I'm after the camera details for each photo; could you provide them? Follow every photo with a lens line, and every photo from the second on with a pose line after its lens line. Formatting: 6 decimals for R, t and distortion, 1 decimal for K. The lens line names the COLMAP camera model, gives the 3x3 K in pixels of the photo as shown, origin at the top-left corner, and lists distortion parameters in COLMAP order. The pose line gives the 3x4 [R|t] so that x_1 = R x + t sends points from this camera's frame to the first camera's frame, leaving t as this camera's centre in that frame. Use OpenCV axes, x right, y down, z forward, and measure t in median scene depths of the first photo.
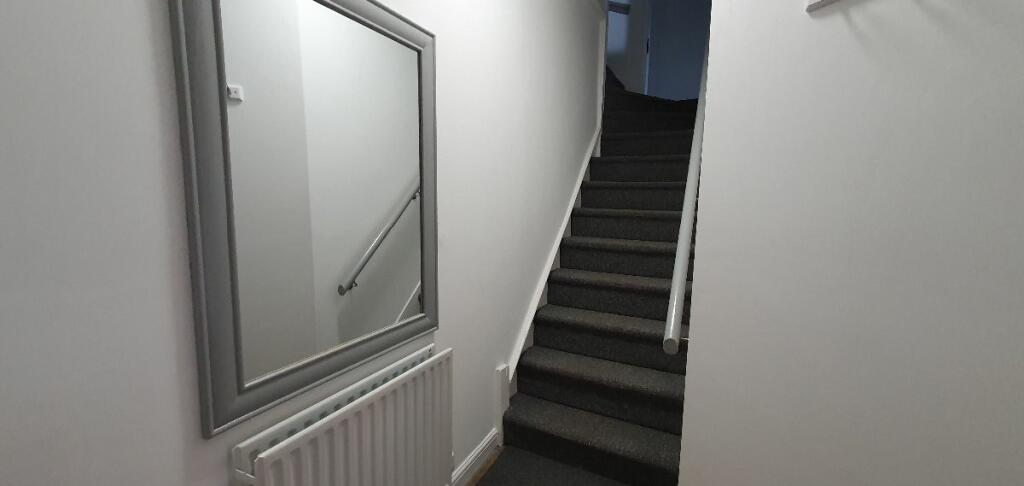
lens RADIAL K [[408.3, 0, 512.0], [0, 408.3, 243.0], [0, 0, 1]] dist [-0.001112, -0.000007]
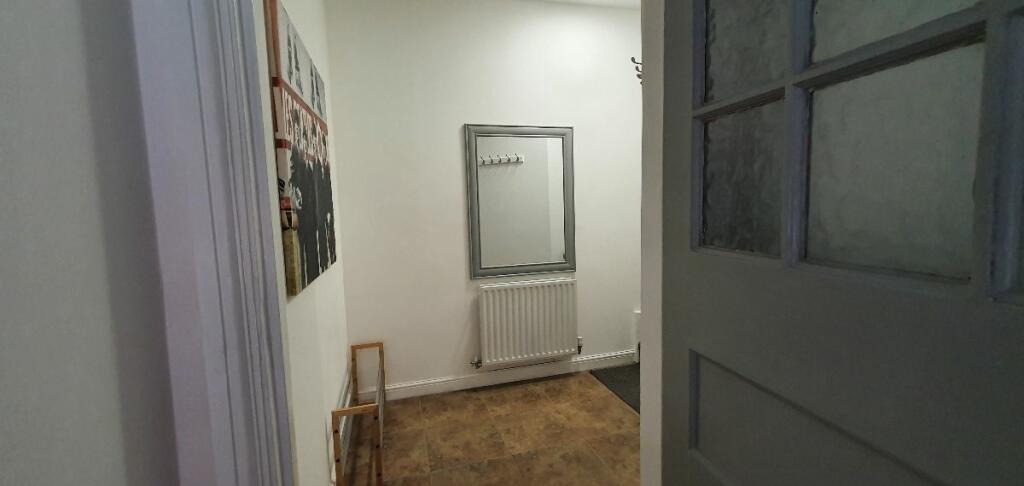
lens RADIAL K [[408.3, 0, 512.0], [0, 408.3, 243.0], [0, 0, 1]] dist [-0.001112, -0.000007]
pose [[0.681574, 0.031833, -0.731057, 1.175984], [-0.047589, 0.998867, -0.000874, 0.100839], [0.730200, 0.035386, 0.682316, -0.644895]]
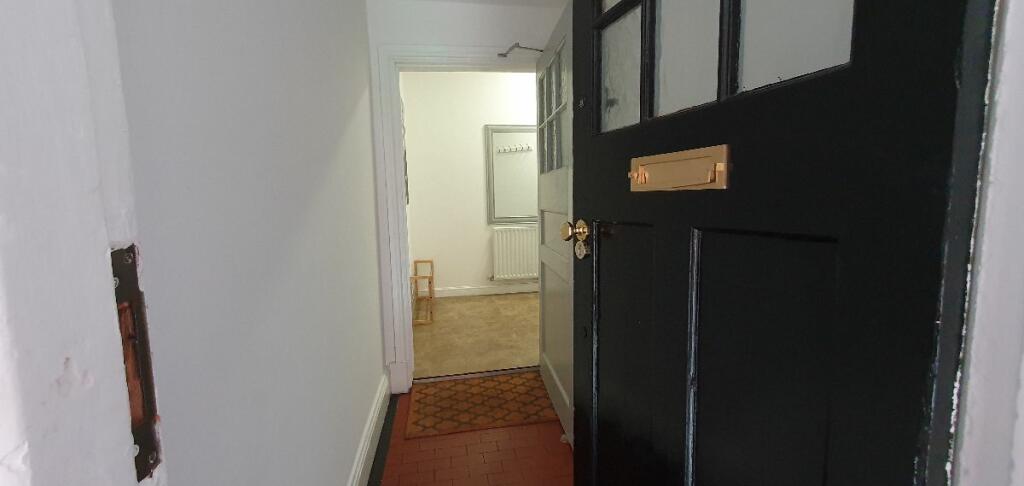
lens RADIAL K [[408.3, 0, 512.0], [0, 408.3, 243.0], [0, 0, 1]] dist [-0.001112, -0.000007]
pose [[0.600232, 0.059366, -0.797620, 2.217443], [-0.064475, 0.997588, 0.025730, 0.340215], [0.797223, 0.035983, 0.602611, -1.165096]]
